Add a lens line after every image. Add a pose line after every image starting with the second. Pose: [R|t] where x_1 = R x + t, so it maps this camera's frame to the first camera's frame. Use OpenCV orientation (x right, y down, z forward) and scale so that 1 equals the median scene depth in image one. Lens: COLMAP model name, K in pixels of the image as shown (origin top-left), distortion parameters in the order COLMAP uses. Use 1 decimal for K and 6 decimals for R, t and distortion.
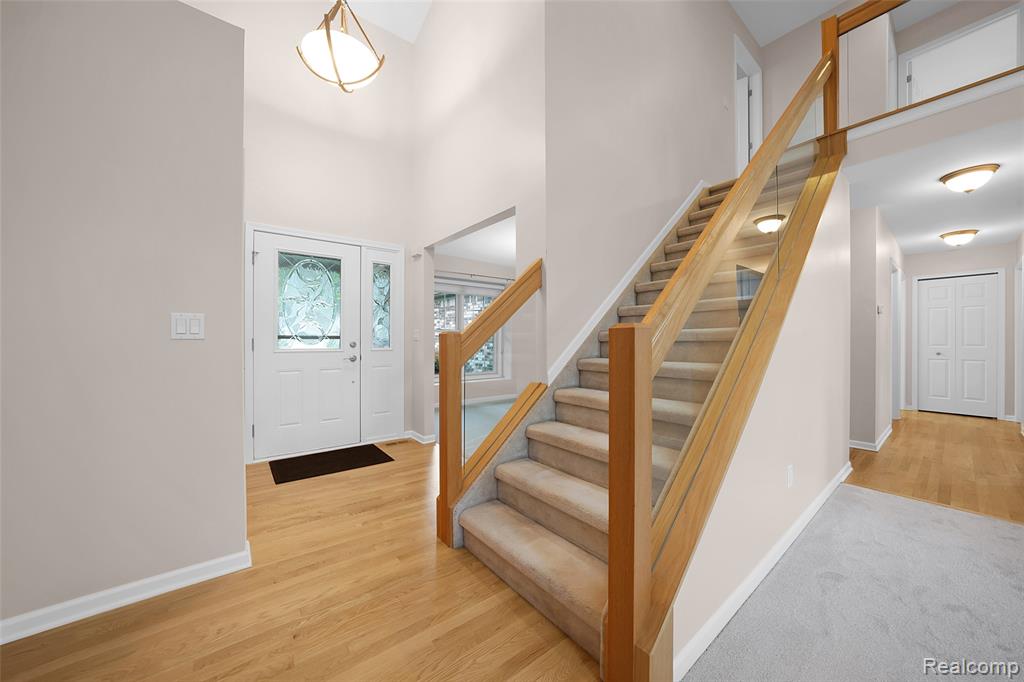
lens RADIAL K [[354.2, 0, 510.3], [0, 354.2, 340.9], [0, 0, 1]] dist [-0.002426, -0.000102]
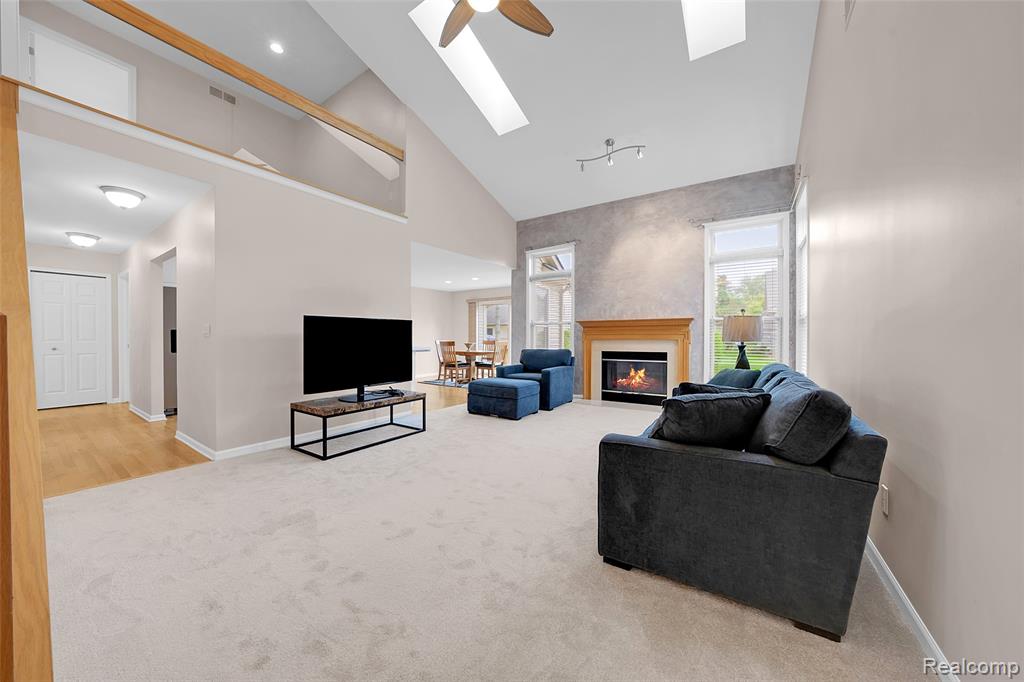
lens RADIAL K [[364.6, 0, 514.9], [0, 364.6, 340.2], [0, 0, 1]] dist [0.000179, 0.000004]
pose [[-0.336066, -0.011124, 0.941773, -0.271686], [-0.002052, 0.999937, 0.011078, -0.003461], [-0.941836, 0.001790, -0.336067, 0.181567]]
